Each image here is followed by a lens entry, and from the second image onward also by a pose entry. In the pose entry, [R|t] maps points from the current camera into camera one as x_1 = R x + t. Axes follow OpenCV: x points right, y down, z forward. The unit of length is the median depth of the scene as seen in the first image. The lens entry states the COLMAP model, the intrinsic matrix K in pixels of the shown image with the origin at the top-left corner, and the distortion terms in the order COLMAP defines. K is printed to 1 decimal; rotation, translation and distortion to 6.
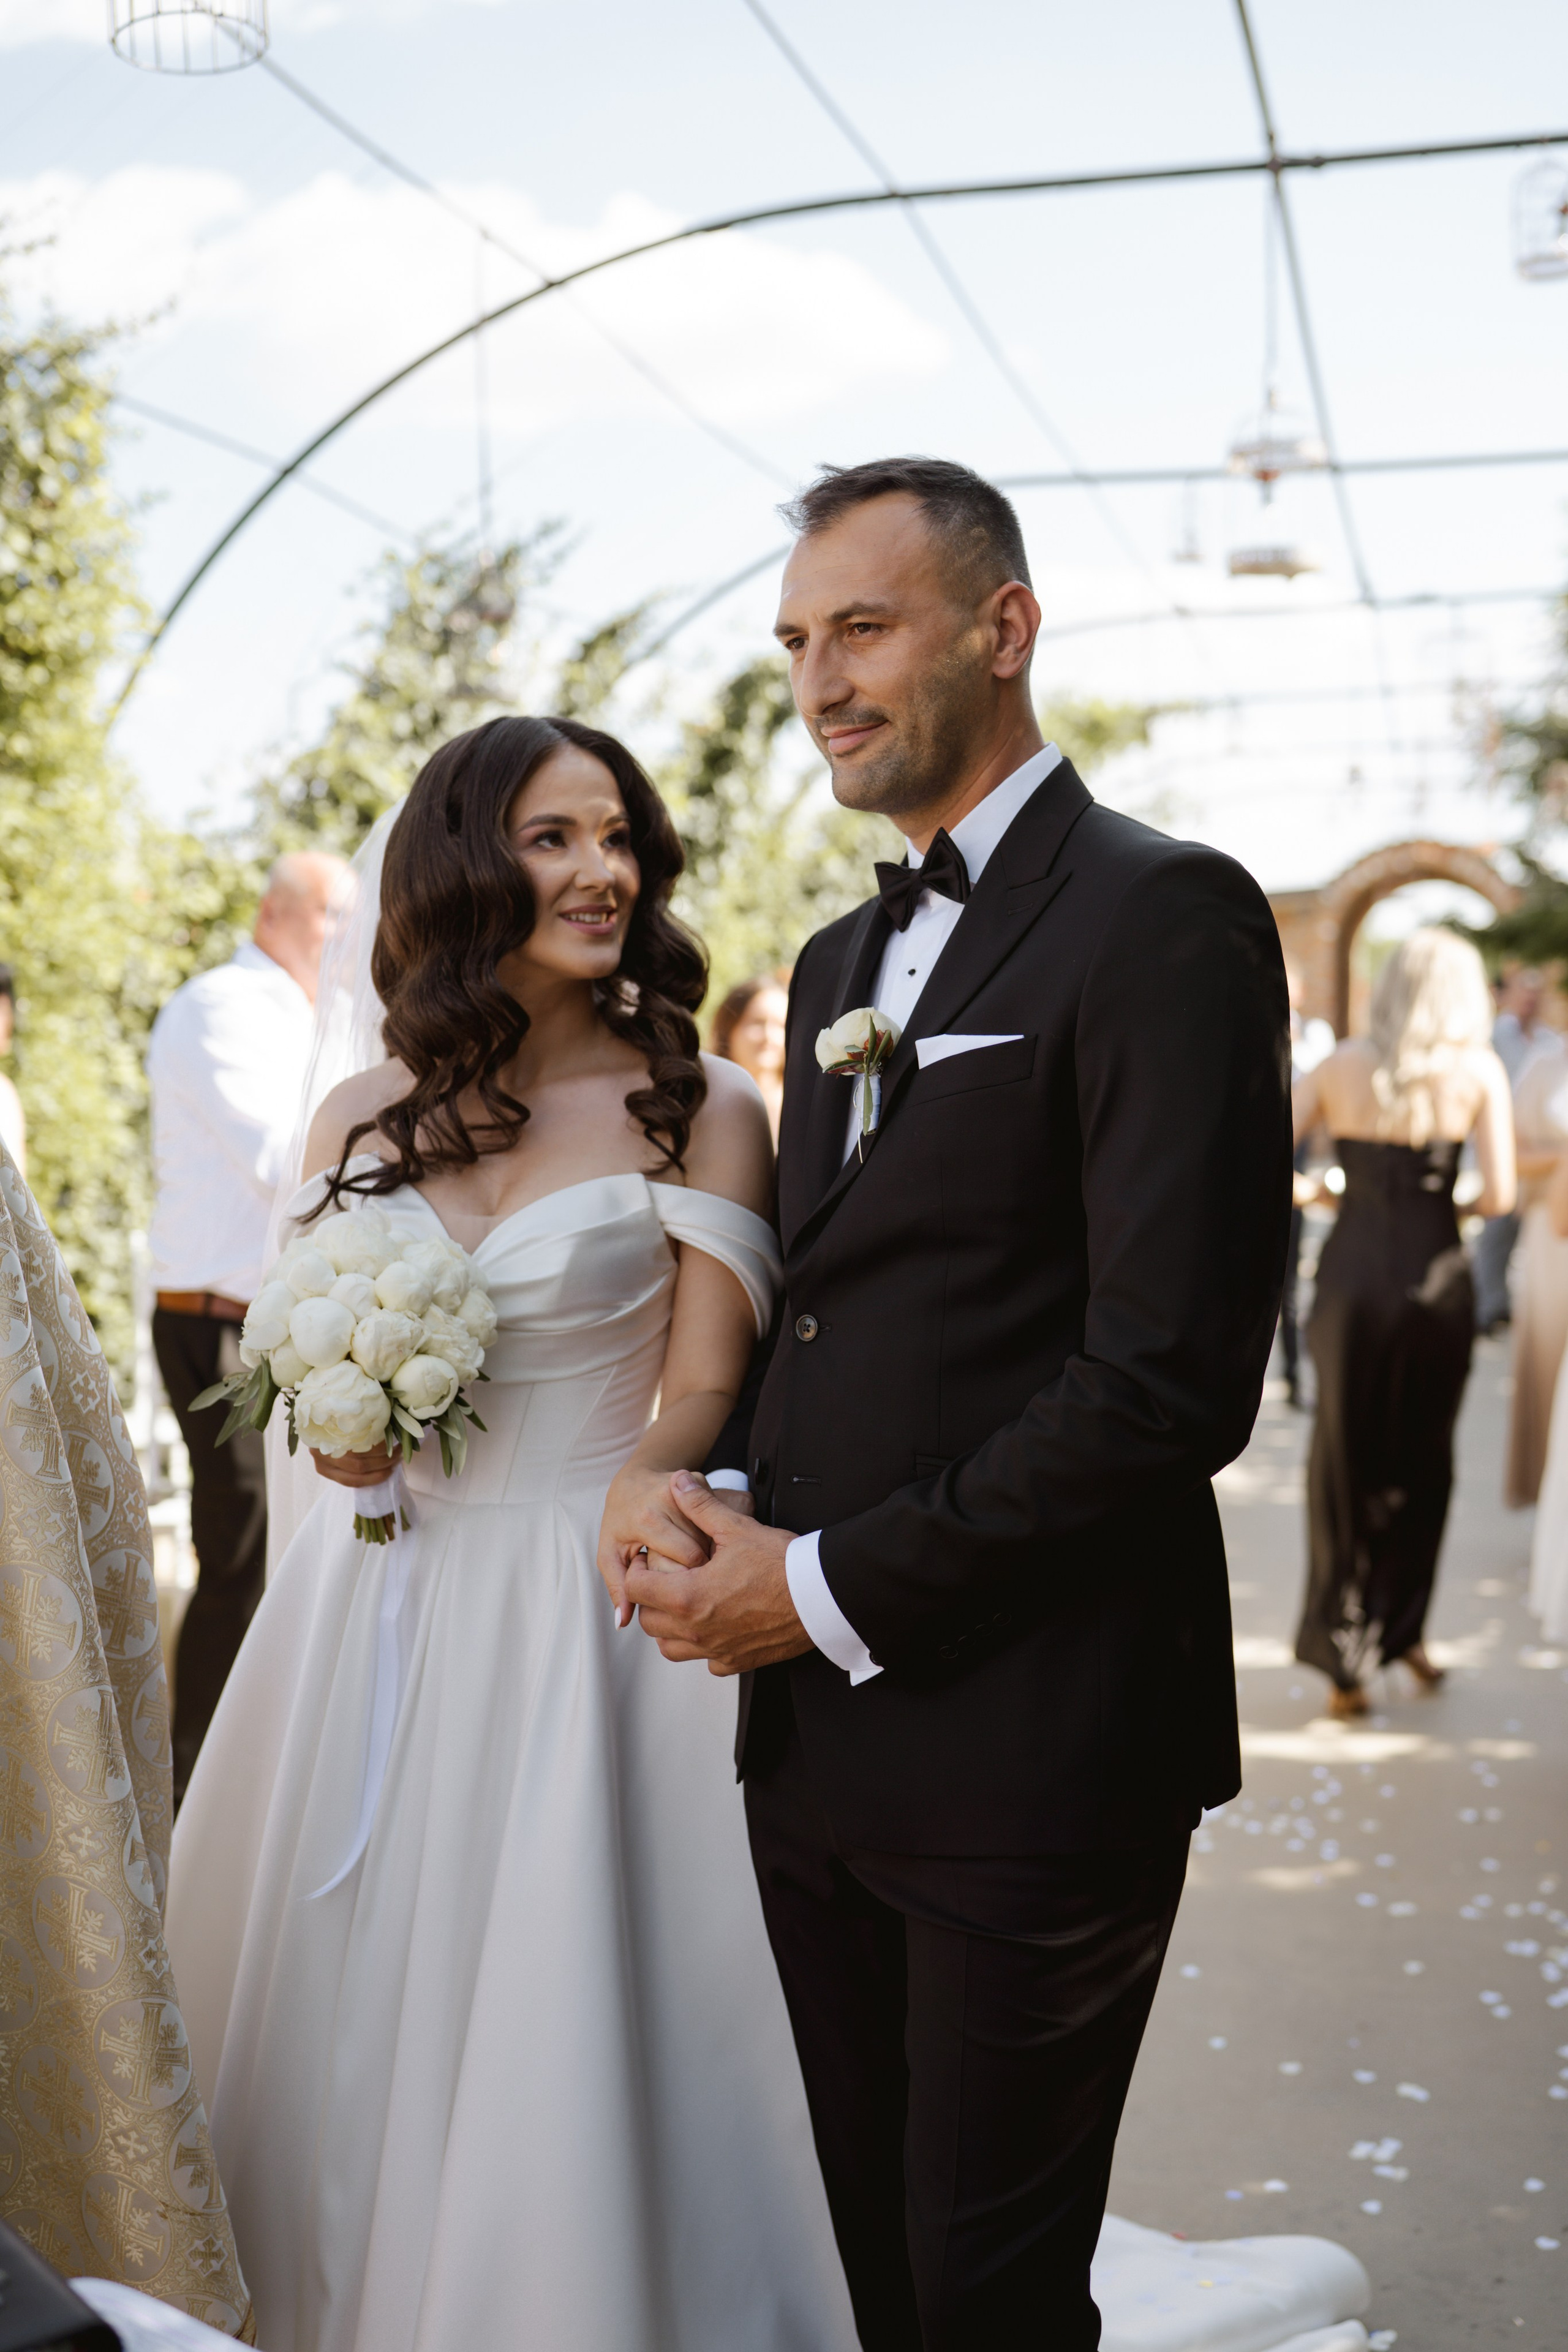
lens RADIAL K [[2428.6, 0, 784.0], [0, 2428.6, 1176.0], [0, 0, 1]] dist [-0.094366, -0.001387]
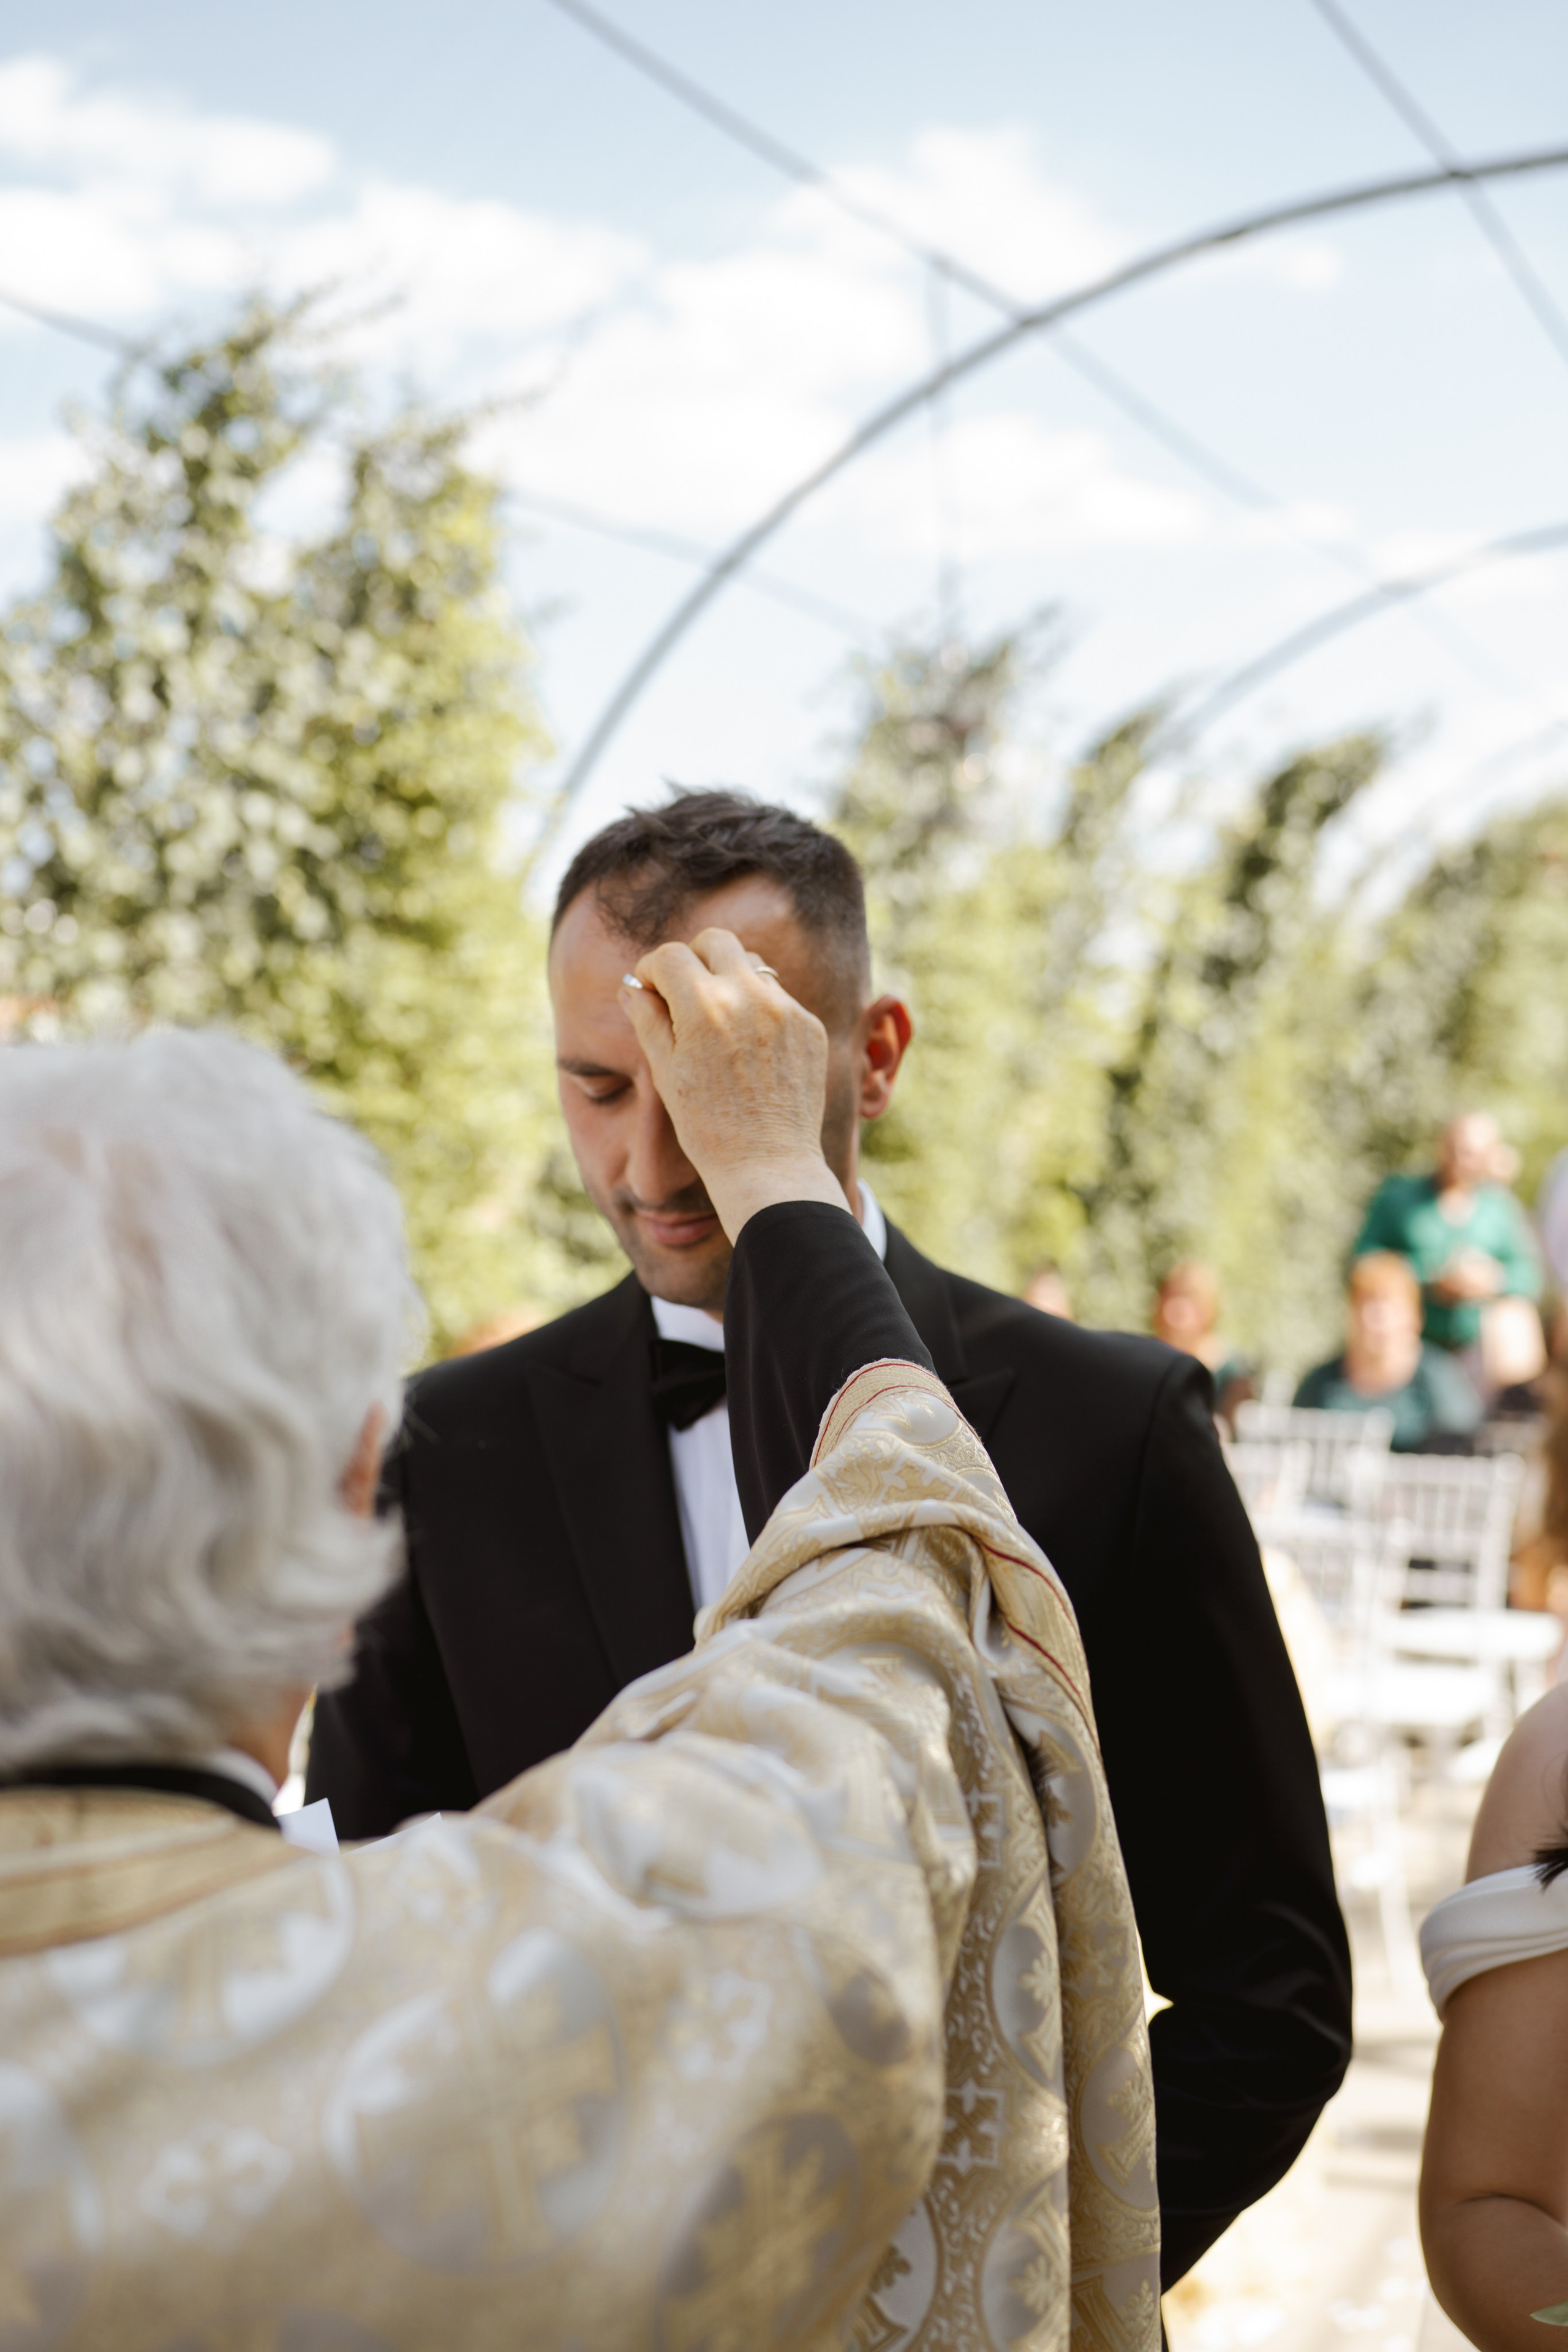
lens RADIAL K [[2395.0, 0, 784.0], [0, 2395.0, 1176.0], [0, 0, 1]] dist [-0.087621, 0.014757]
pose [[0.973716, -0.006600, -0.227670, 0.003577], [0.000703, 0.999662, -0.025974, -0.060711], [0.227764, 0.025132, 0.973392, 0.205504]]
